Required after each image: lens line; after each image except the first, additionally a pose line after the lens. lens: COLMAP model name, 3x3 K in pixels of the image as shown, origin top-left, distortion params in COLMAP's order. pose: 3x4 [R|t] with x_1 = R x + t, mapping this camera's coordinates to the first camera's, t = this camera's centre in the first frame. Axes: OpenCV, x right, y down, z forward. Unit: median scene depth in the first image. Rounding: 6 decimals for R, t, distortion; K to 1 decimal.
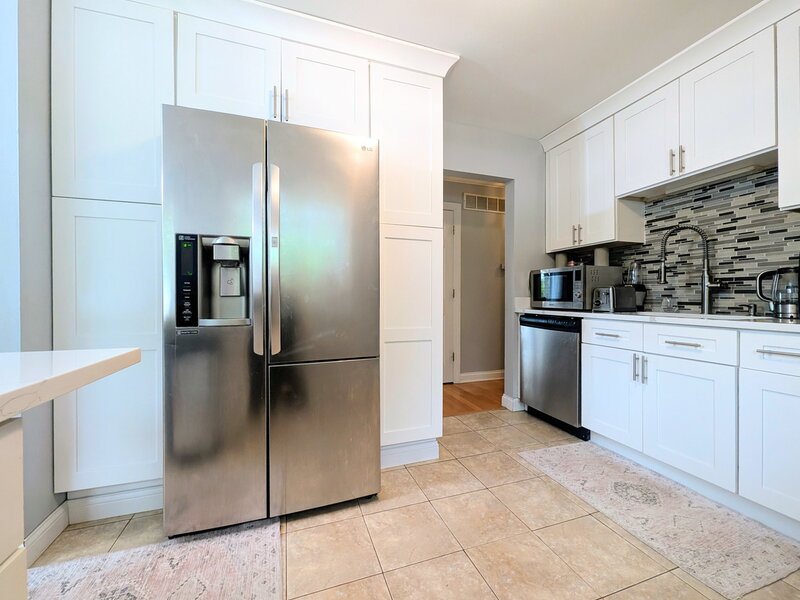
lens RADIAL K [[331.1, 0, 399.7], [0, 331.1, 300.3], [0, 0, 1]] dist [0.004144, -0.002066]
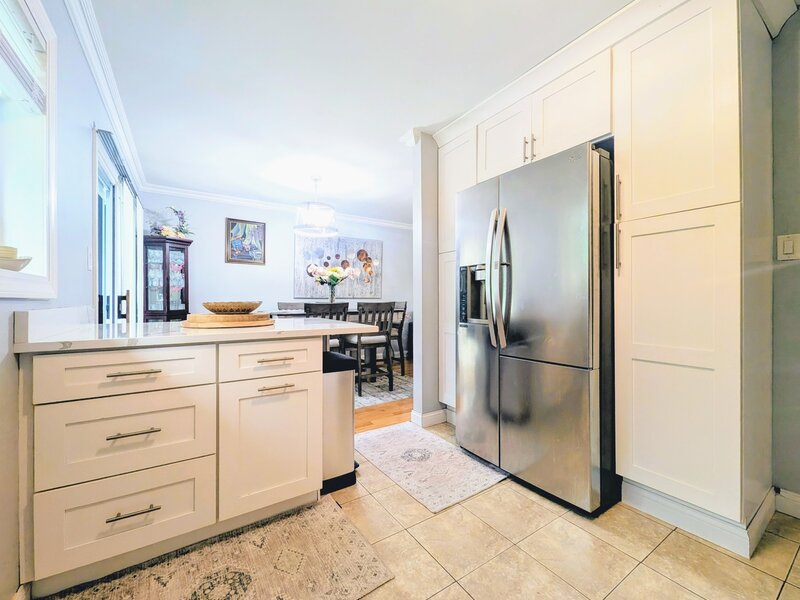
lens RADIAL K [[331.1, 0, 400.3], [0, 331.1, 300.5], [0, 0, 1]] dist [0.004144, -0.002066]
pose [[0.240622, -0.000574, -0.970619, 0.607612], [-0.006917, 0.999973, -0.002307, -0.015952], [0.970594, 0.007269, 0.240612, 0.202757]]
